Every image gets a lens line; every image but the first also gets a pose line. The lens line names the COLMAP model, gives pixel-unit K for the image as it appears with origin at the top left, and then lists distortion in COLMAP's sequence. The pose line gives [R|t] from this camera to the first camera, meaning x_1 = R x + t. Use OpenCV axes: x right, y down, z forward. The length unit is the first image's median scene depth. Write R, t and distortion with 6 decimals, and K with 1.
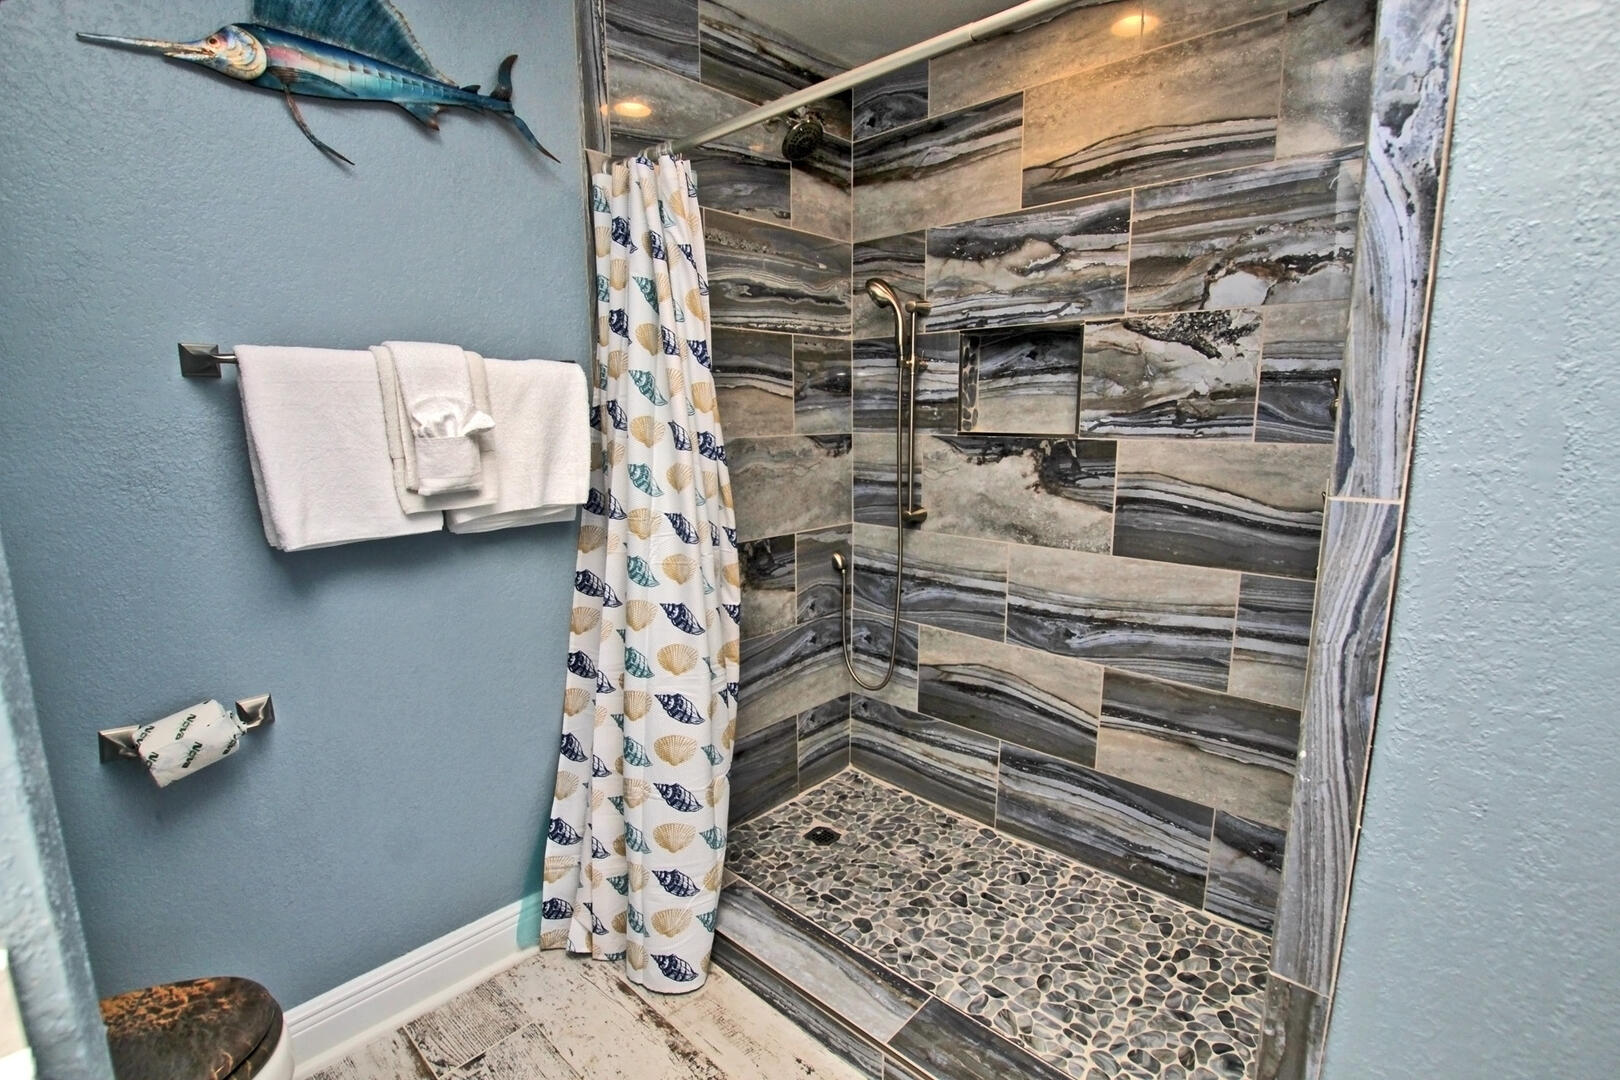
lens RADIAL K [[752.5, 0, 814.1], [0, 752.5, 545.1], [0, 0, 1]] dist [-0.037518, 0.007067]
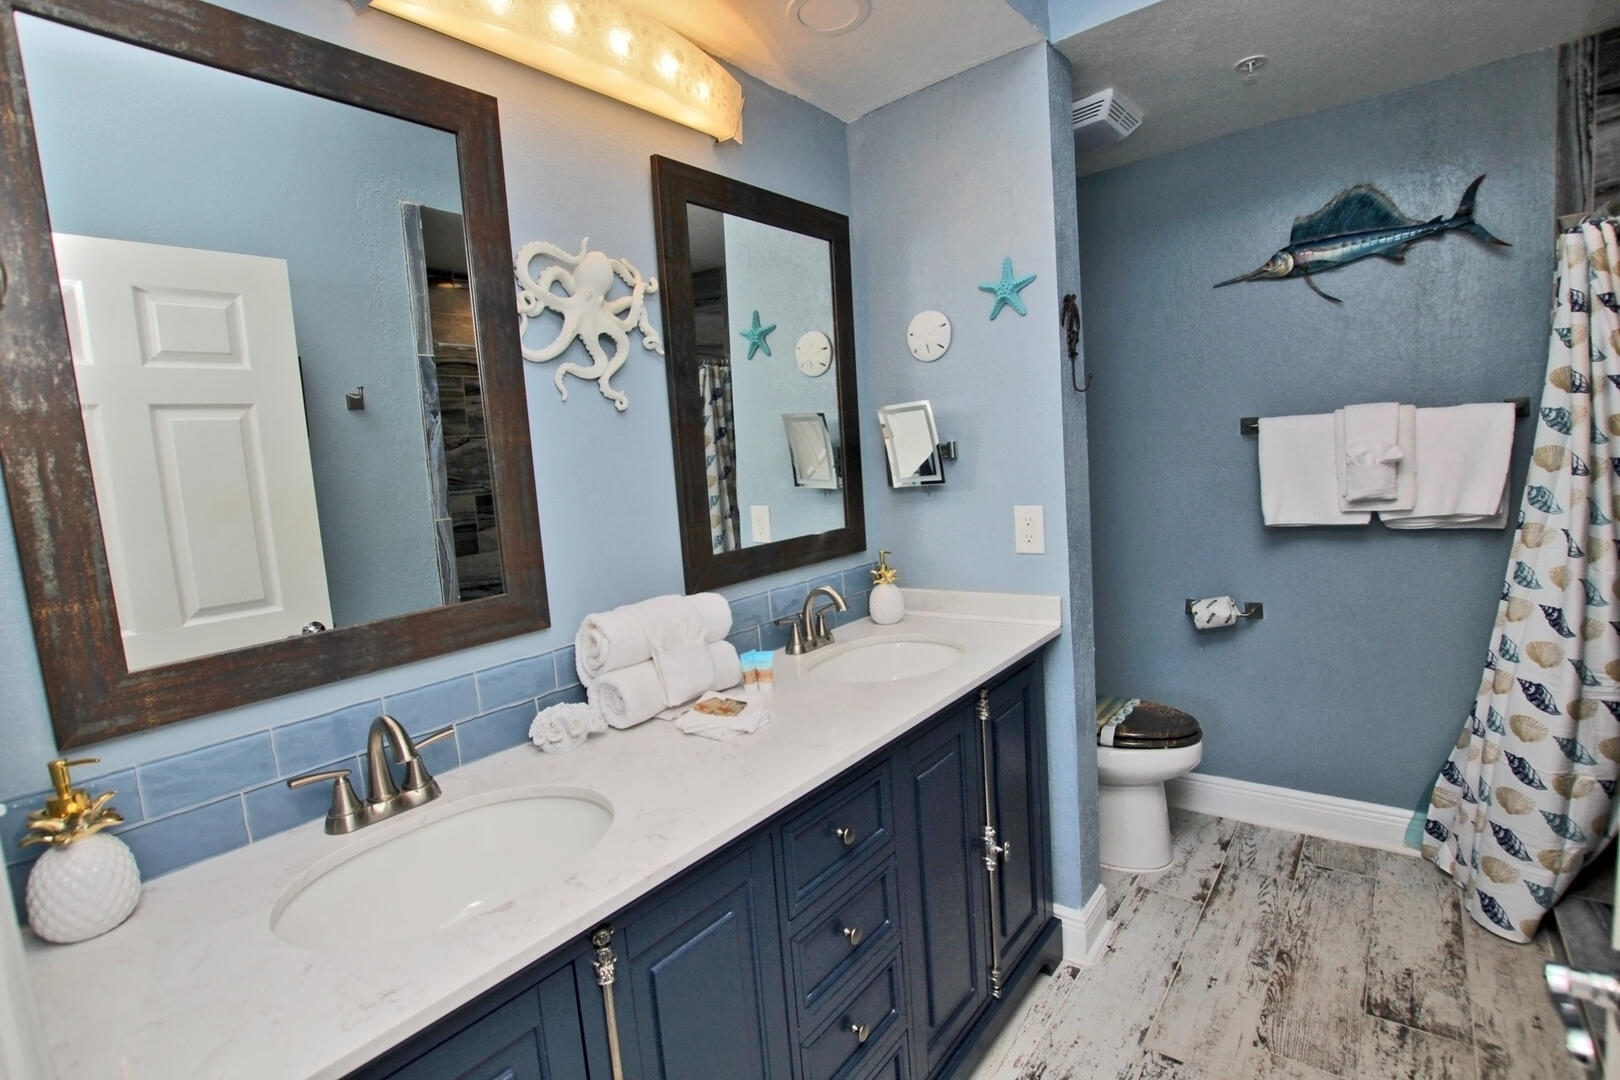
lens RADIAL K [[752.5, 0, 814.1], [0, 752.5, 545.1], [0, 0, 1]] dist [-0.037518, 0.007067]
pose [[0.077364, 0.112952, -0.990584, 0.842890], [-0.102544, 0.989194, 0.104784, -0.017682], [0.991715, 0.093472, 0.088111, -0.239779]]
